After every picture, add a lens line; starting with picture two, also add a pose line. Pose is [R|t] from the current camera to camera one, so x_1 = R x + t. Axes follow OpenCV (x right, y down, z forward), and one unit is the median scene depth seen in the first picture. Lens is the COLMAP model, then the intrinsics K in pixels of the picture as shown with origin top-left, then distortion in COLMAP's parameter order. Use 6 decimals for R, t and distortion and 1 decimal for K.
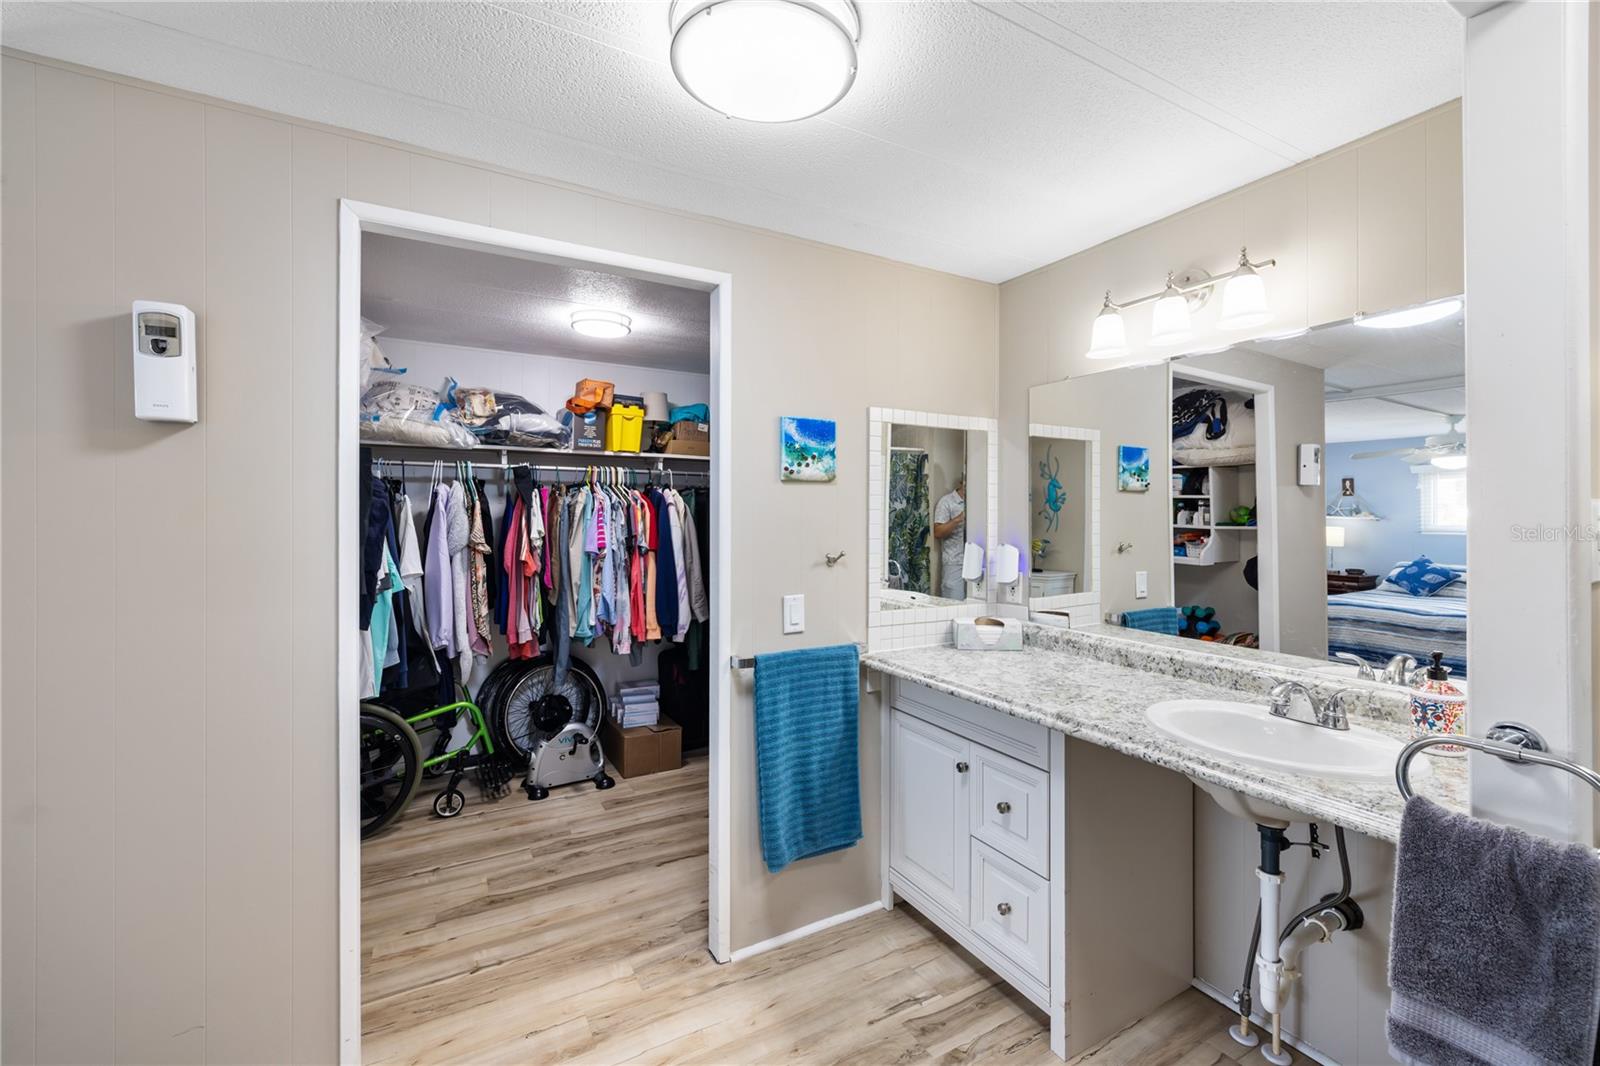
lens RADIAL K [[668.0, 0, 805.3], [0, 668.0, 520.0], [0, 0, 1]] dist [0.000277, 0.000120]
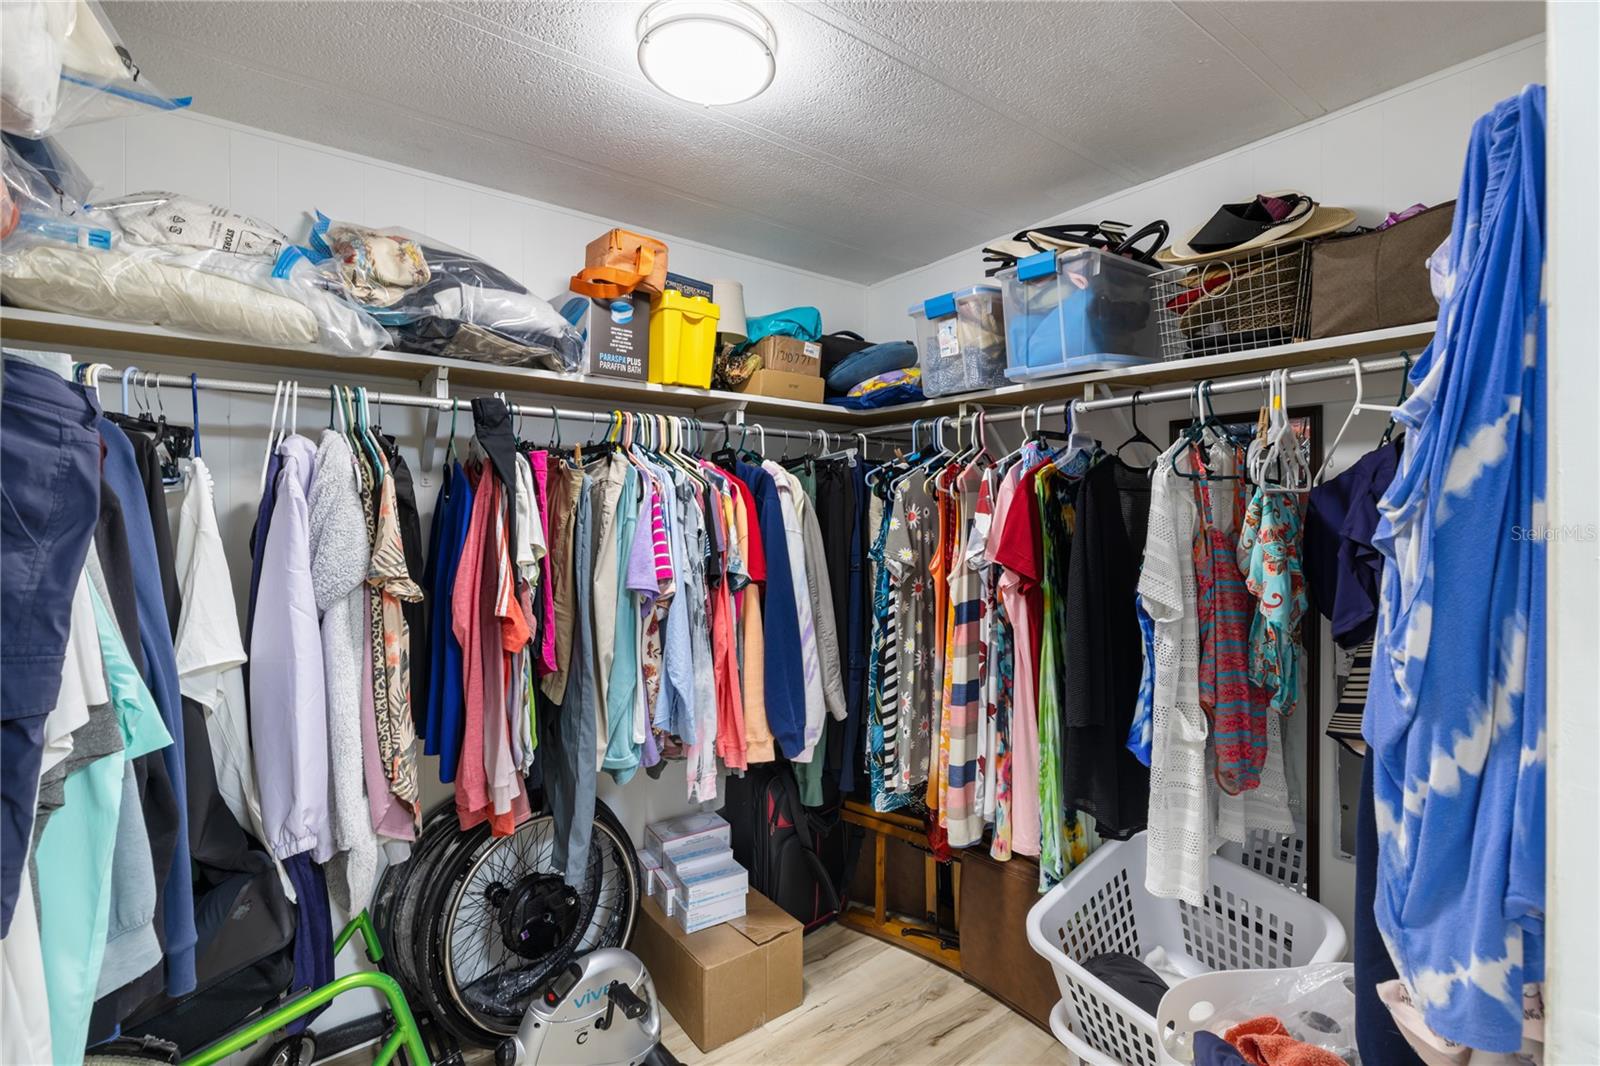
lens RADIAL K [[717.4, 0, 804.7], [0, 717.4, 519.7], [0, 0, 1]] dist [-0.001312, 0.000398]
pose [[0.992922, -0.000467, 0.118764, -0.266934], [-0.000136, 0.999987, 0.005071, -0.003263], [-0.118765, -0.005051, 0.992910, 0.489682]]
